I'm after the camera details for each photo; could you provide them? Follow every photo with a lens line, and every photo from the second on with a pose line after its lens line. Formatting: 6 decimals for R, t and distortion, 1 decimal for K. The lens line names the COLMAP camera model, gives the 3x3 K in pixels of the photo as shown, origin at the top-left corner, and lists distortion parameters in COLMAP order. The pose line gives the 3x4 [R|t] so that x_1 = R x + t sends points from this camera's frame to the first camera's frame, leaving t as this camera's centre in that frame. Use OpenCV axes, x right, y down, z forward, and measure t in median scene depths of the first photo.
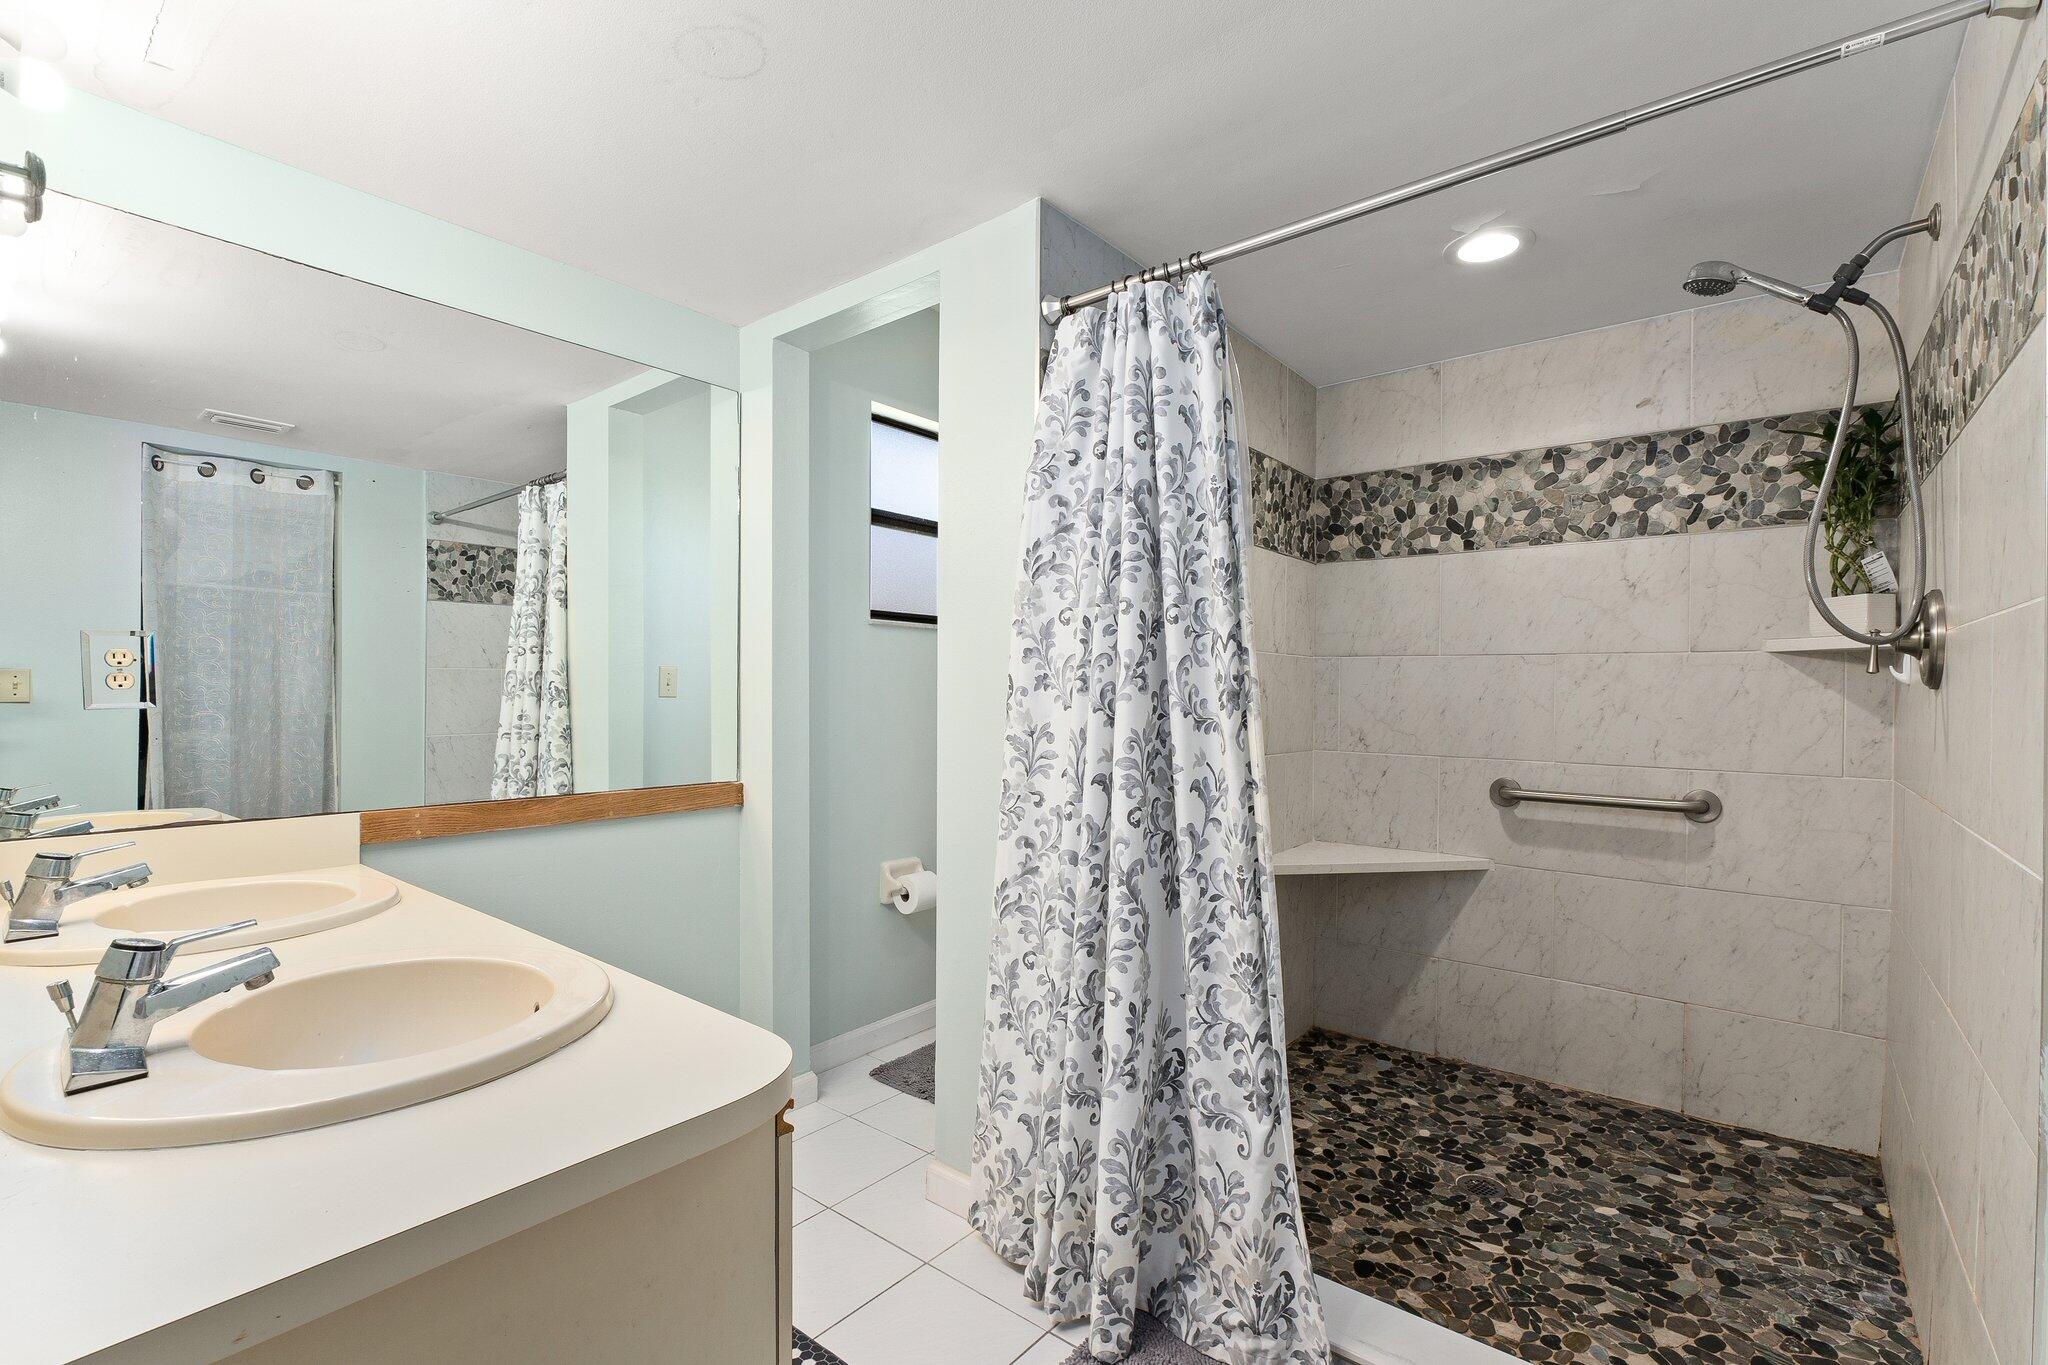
lens RADIAL K [[904.9, 0, 1026.0], [0, 904.9, 685.7], [0, 0, 1]] dist [0.000137, 0.000026]
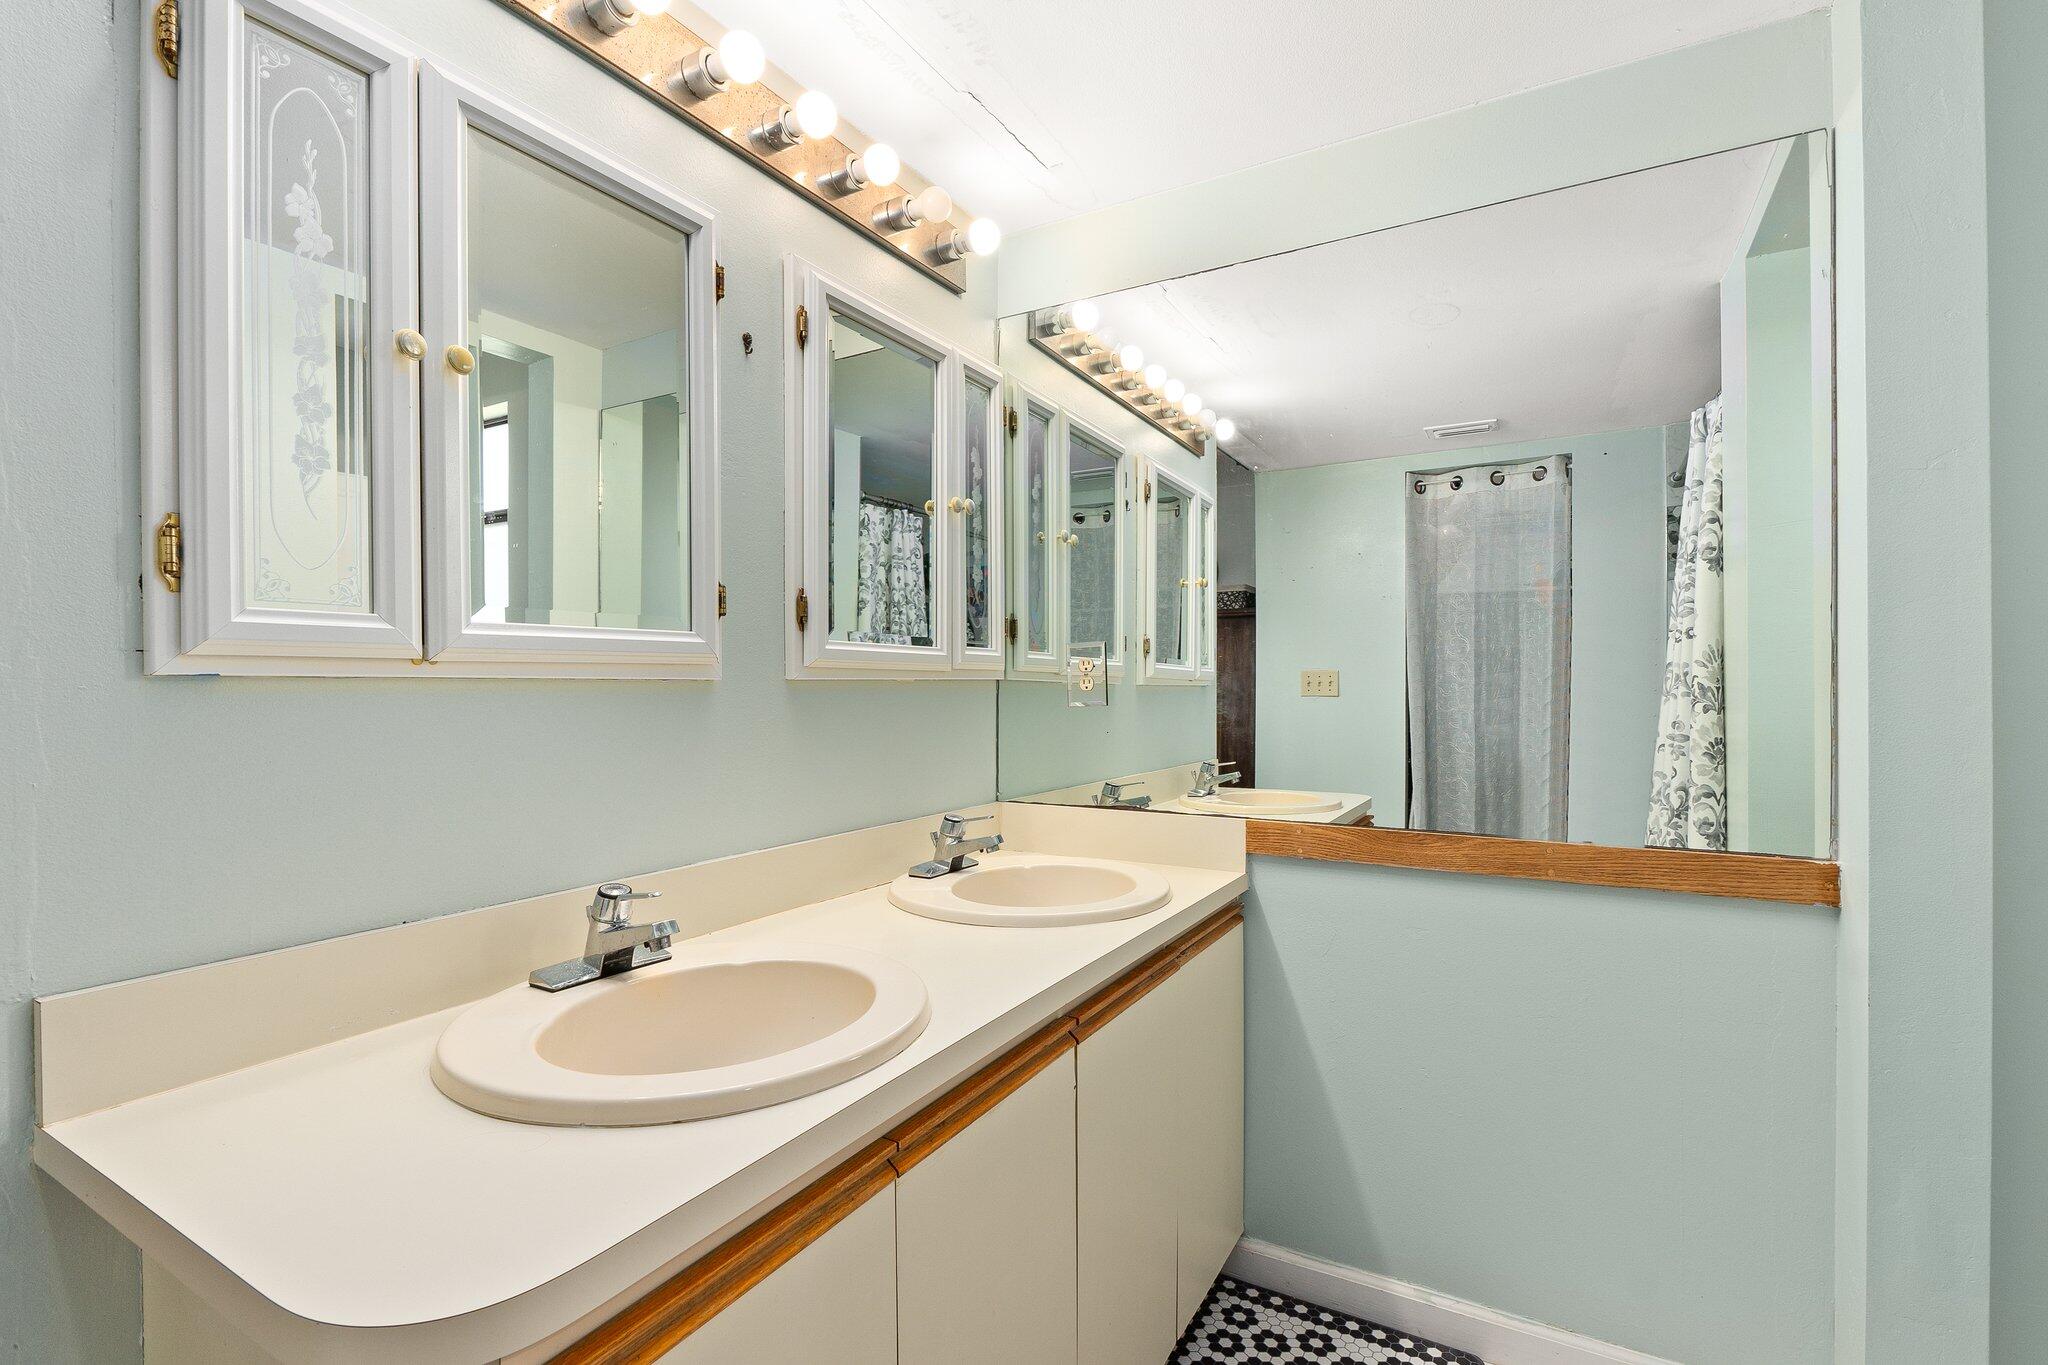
lens RADIAL K [[932.3, 0, 1036.3], [0, 932.3, 689.4], [0, 0, 1]] dist [-0.012759, 0.000103]
pose [[0.163676, -0.000658, -0.986514, 0.110125], [0.009281, 0.999957, 0.000873, 0.000508], [0.986470, -0.009299, 0.163675, 0.355852]]
